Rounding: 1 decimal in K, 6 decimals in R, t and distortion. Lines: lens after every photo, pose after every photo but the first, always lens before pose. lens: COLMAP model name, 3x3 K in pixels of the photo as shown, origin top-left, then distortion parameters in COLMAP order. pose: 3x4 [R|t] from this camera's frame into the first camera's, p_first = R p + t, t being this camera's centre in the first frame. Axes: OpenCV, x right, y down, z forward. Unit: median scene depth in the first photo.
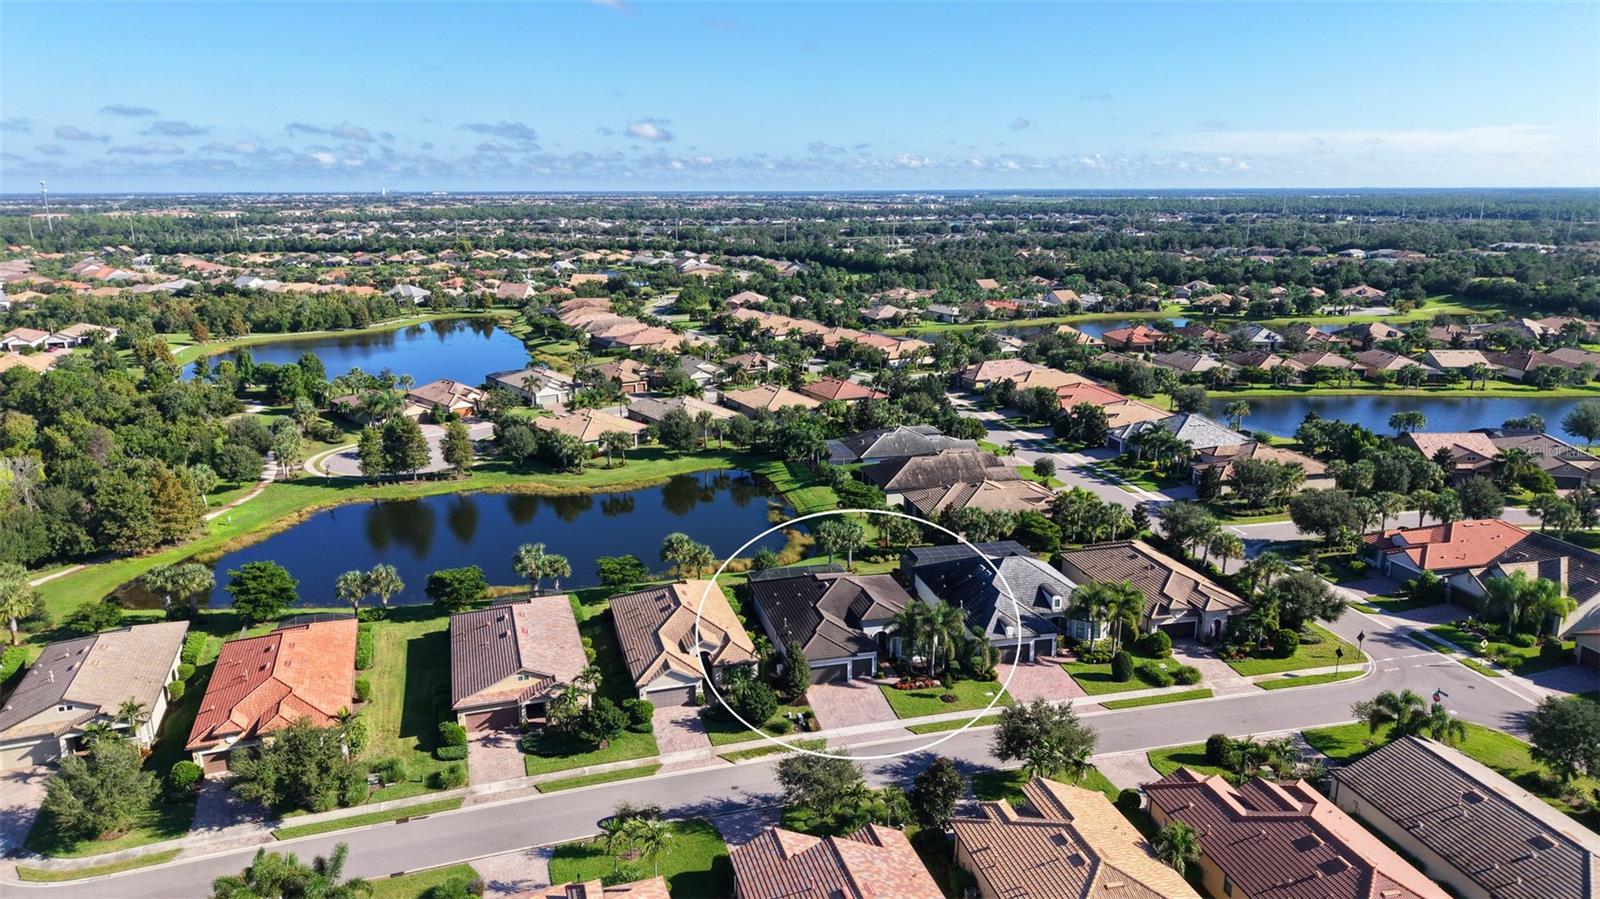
lens RADIAL K [[1124.9, 0, 800.0], [0, 1124.9, 449.5], [0, 0, 1]] dist [0.053365, -0.075837]
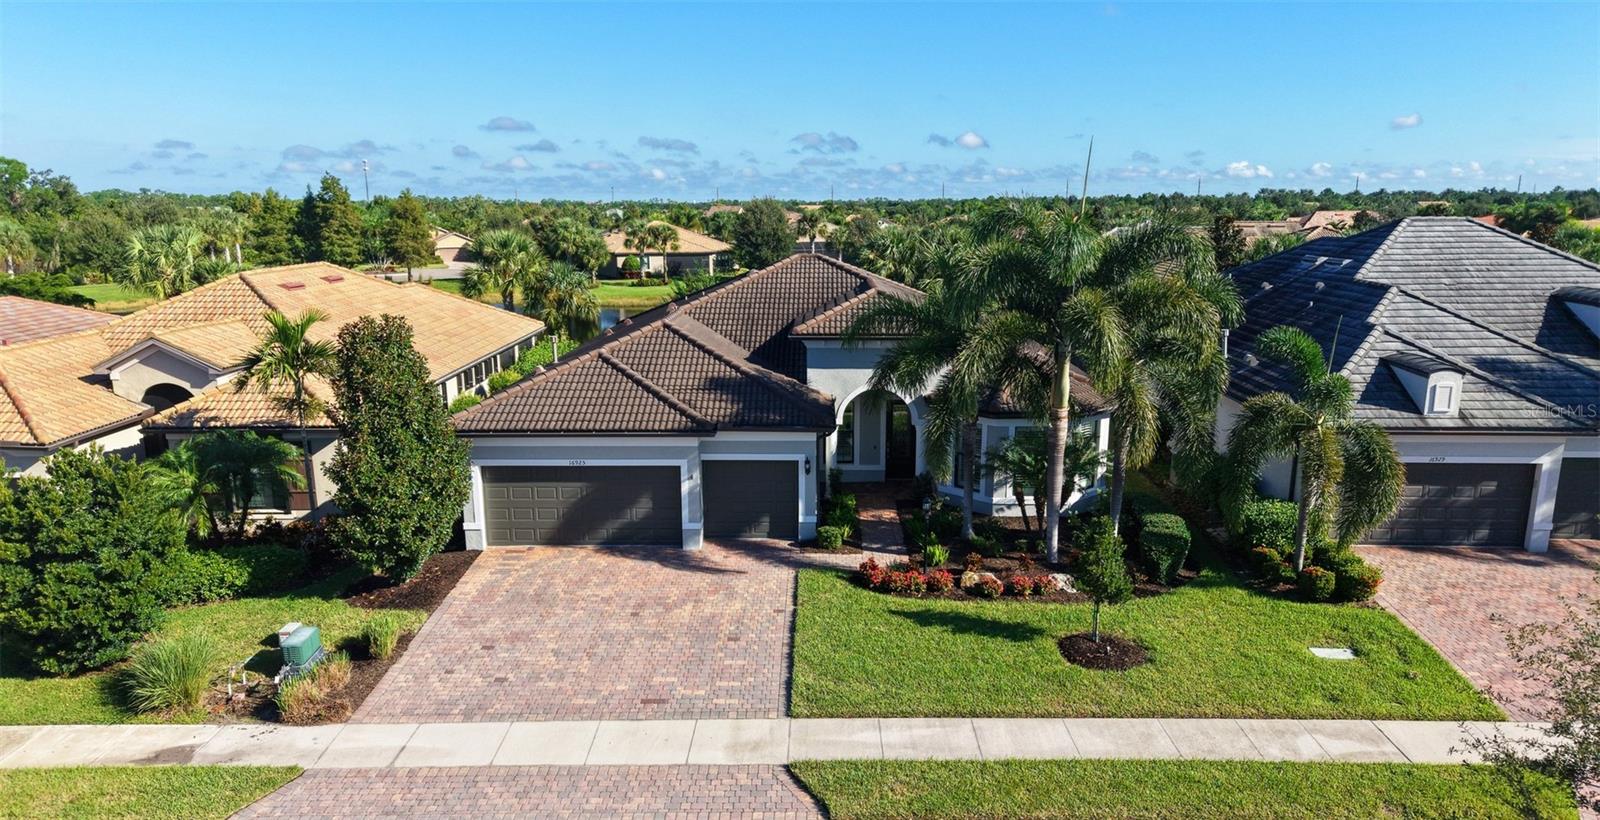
lens RADIAL K [[1106.2, 0, 798.5], [0, 1106.2, 466.0], [0, 0, 1]] dist [0.009526, -0.002764]
pose [[0.965113, 0.064067, -0.253875, 0.119738], [-0.066435, 0.997790, -0.000755, 0.180916], [0.253265, 0.017595, 0.967237, 0.753503]]
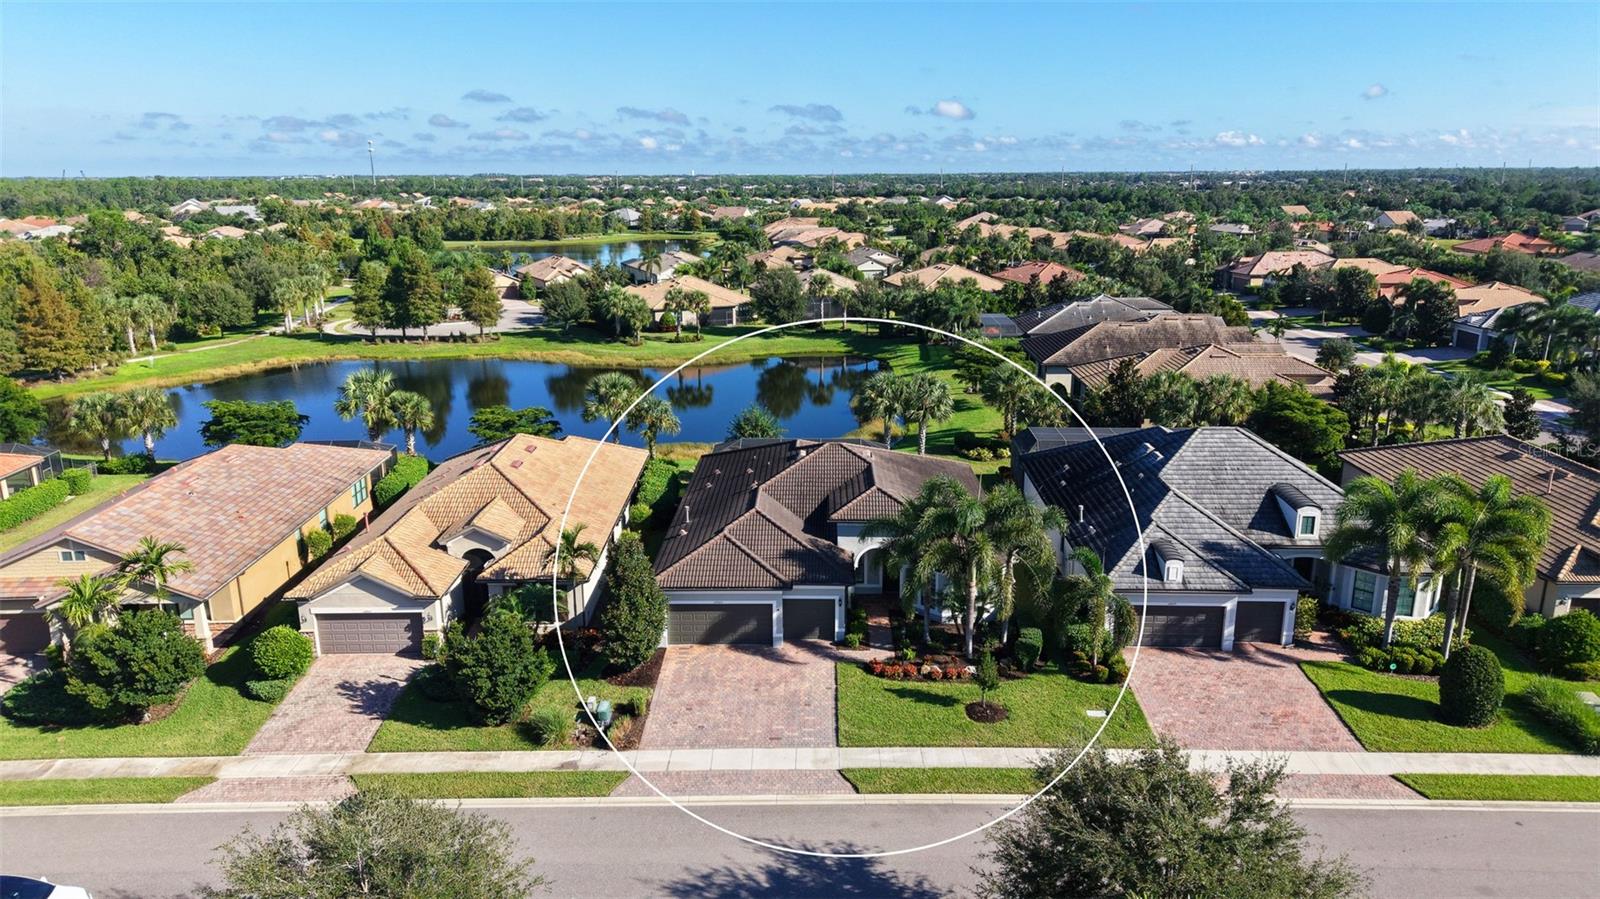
lens RADIAL K [[1124.9, 0, 800.0], [0, 1124.9, 449.5], [0, 0, 1]] dist [0.053365, -0.075837]
pose [[0.966058, 0.068192, -0.249161, 0.151856], [-0.066202, 0.997672, 0.016370, 0.116972], [0.249697, 0.000681, 0.968324, 0.555309]]
